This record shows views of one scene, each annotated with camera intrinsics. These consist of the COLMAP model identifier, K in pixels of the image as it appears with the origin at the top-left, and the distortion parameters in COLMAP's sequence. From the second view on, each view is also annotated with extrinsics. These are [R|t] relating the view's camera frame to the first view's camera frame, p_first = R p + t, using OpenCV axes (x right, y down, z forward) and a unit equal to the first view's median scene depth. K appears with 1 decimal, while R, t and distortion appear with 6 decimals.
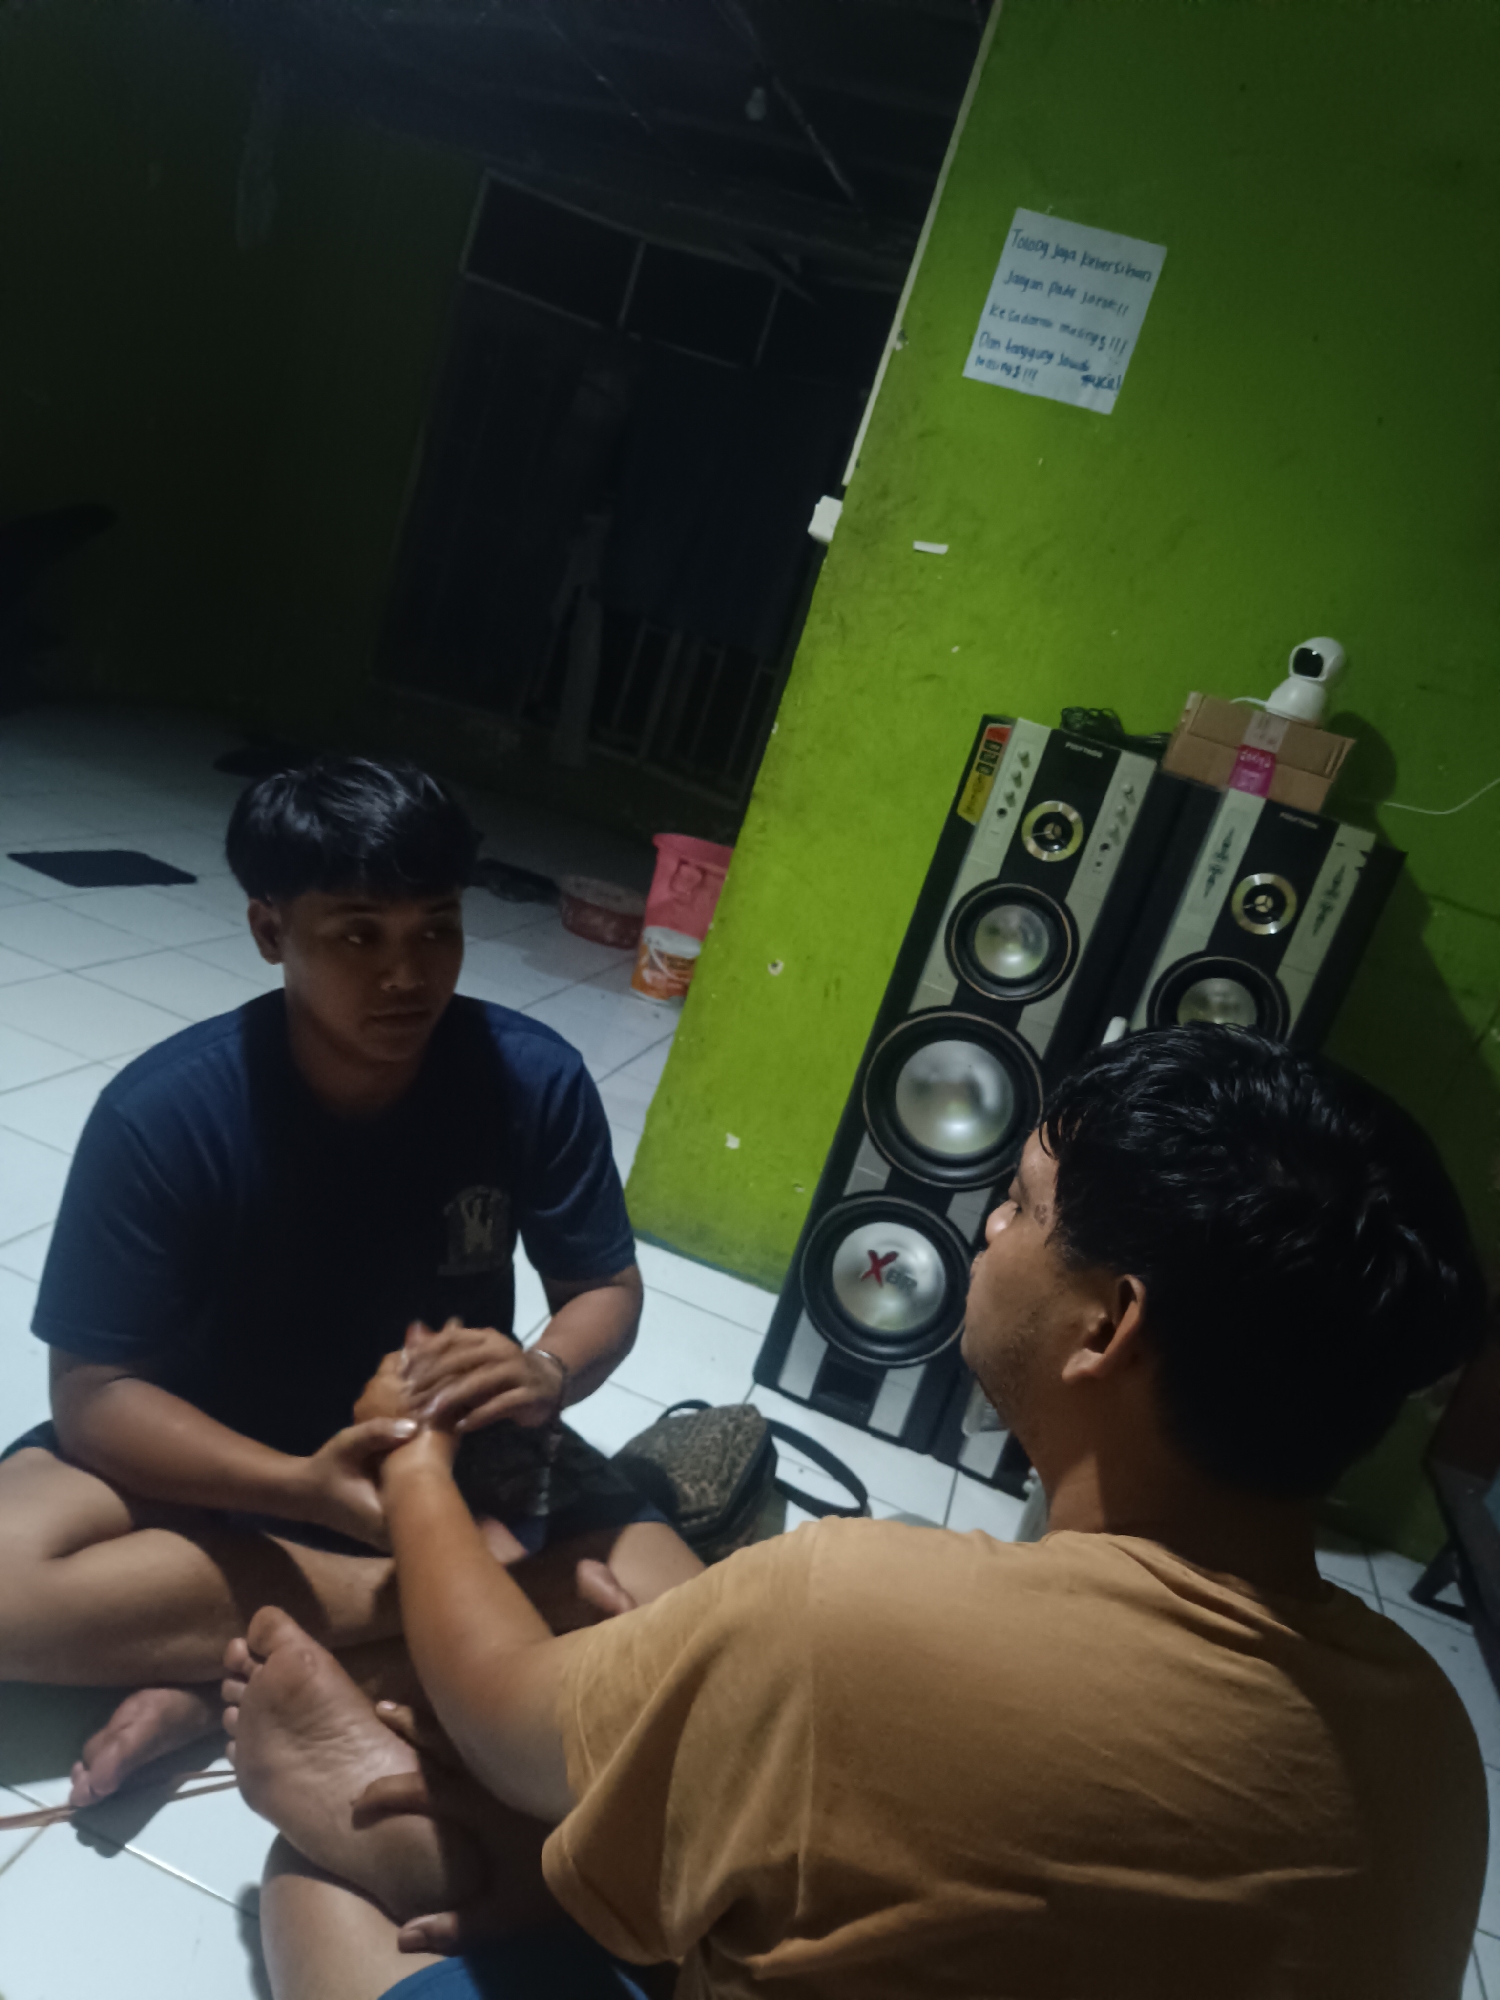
lens RADIAL K [[1512.1, 0, 744.5], [0, 1512.1, 987.1], [0, 0, 1]] dist [0.019187, -0.060910]
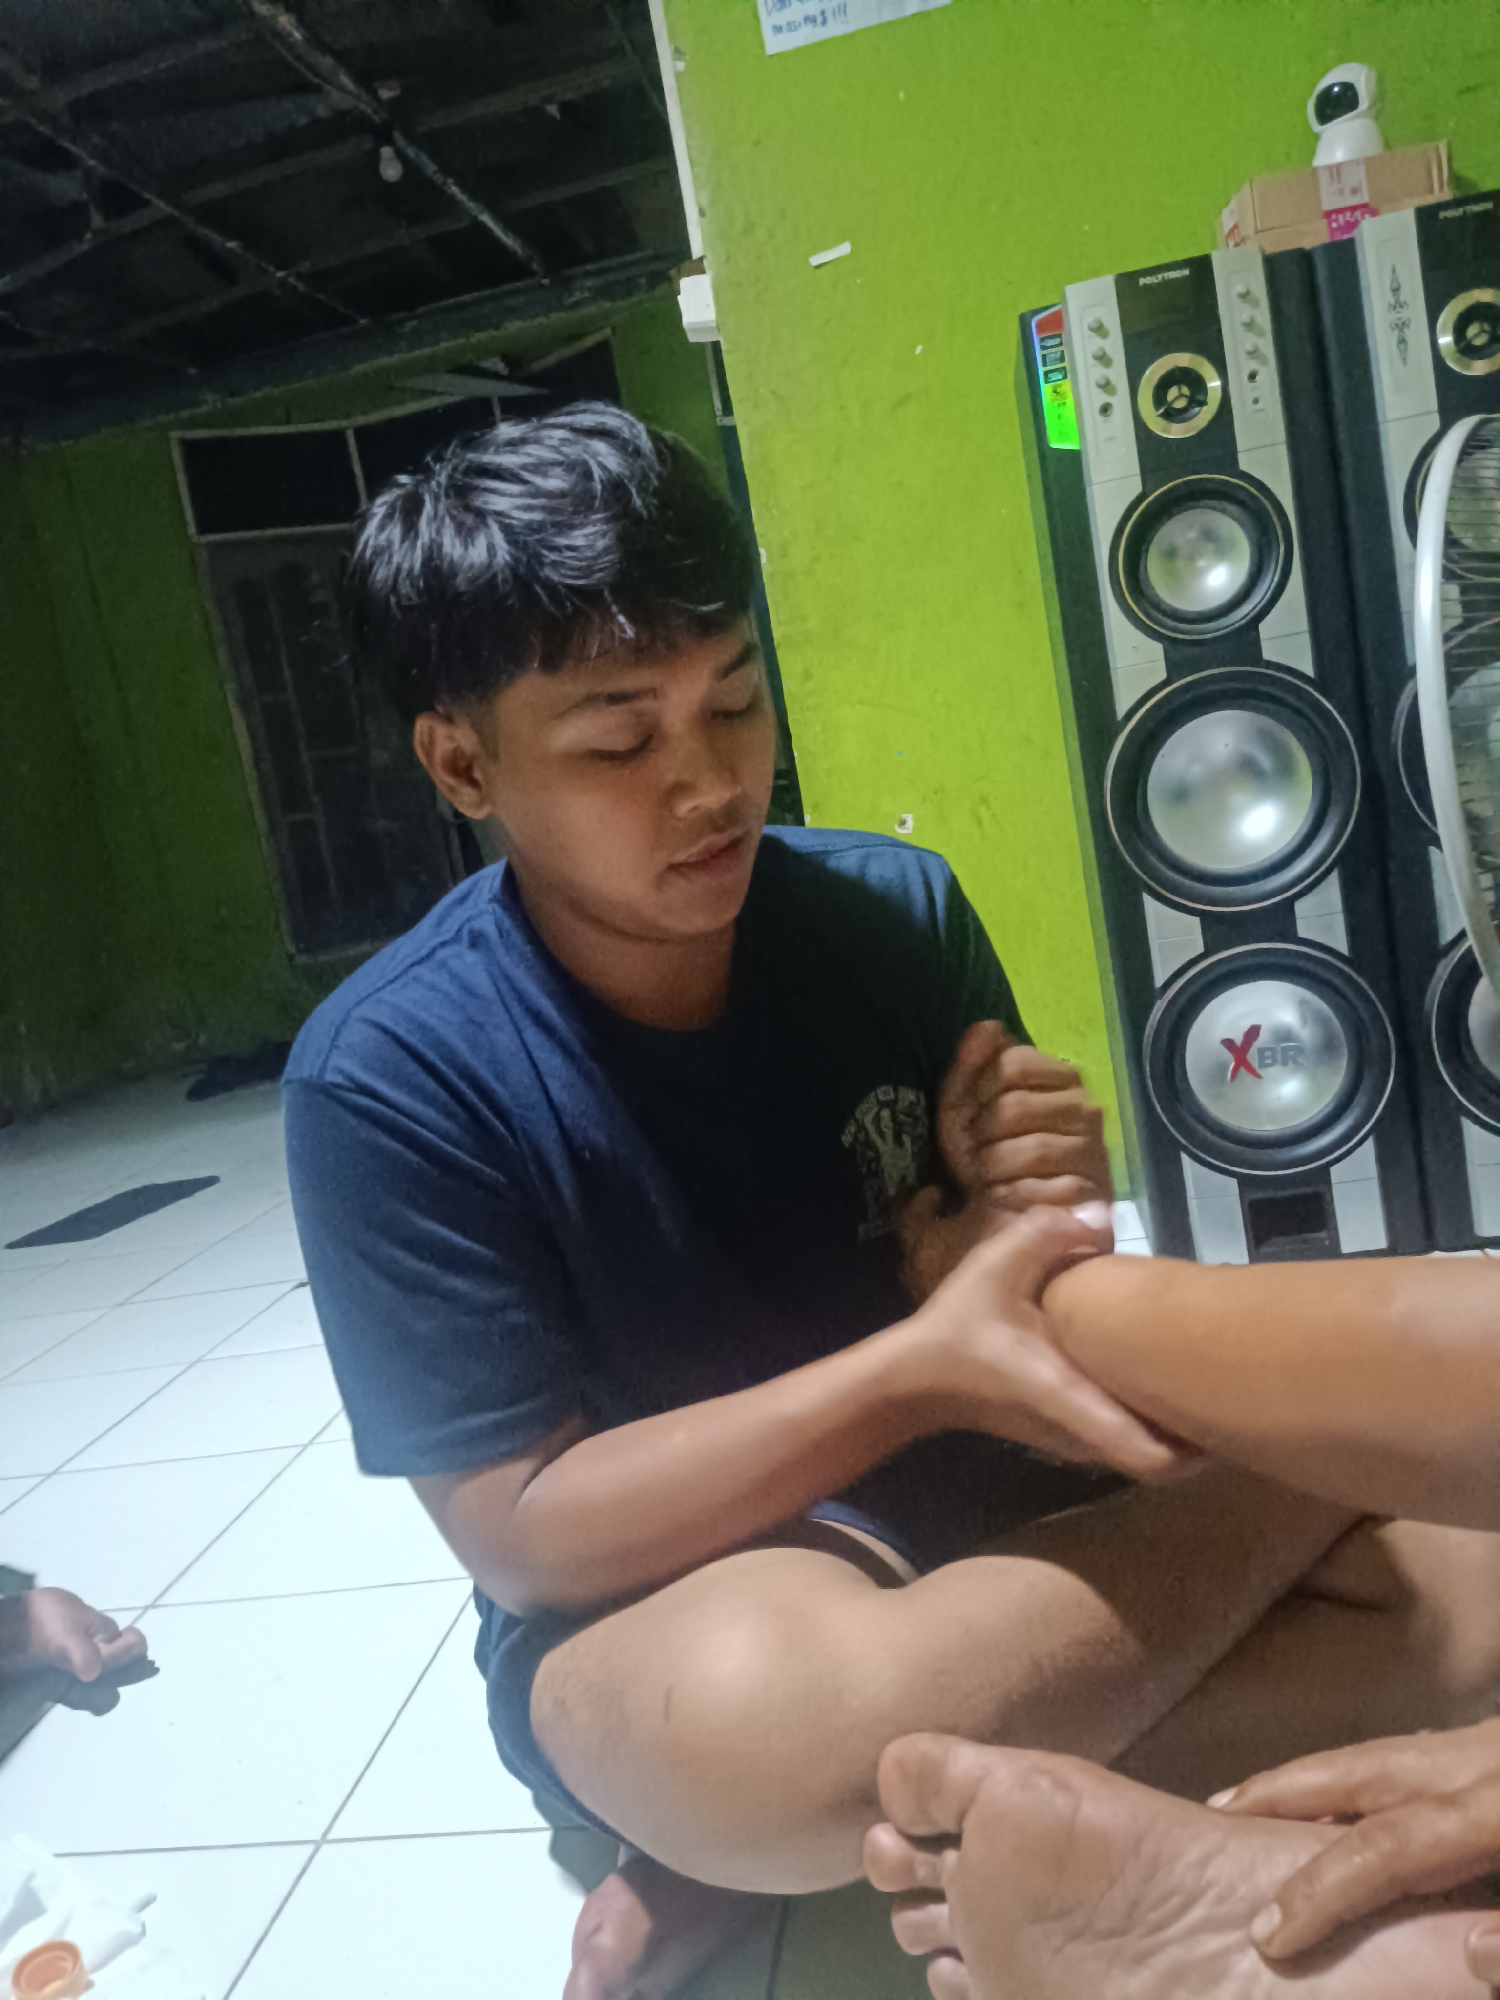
lens RADIAL K [[1451.3, 0, 742.5], [0, 1451.3, 992.2], [0, 0, 1]] dist [0.035094, -0.050768]
pose [[0.879406, -0.474139, 0.042857, -0.148644], [0.475833, 0.872545, -0.110670, 0.124411], [0.015078, 0.117716, 0.992933, 0.293828]]
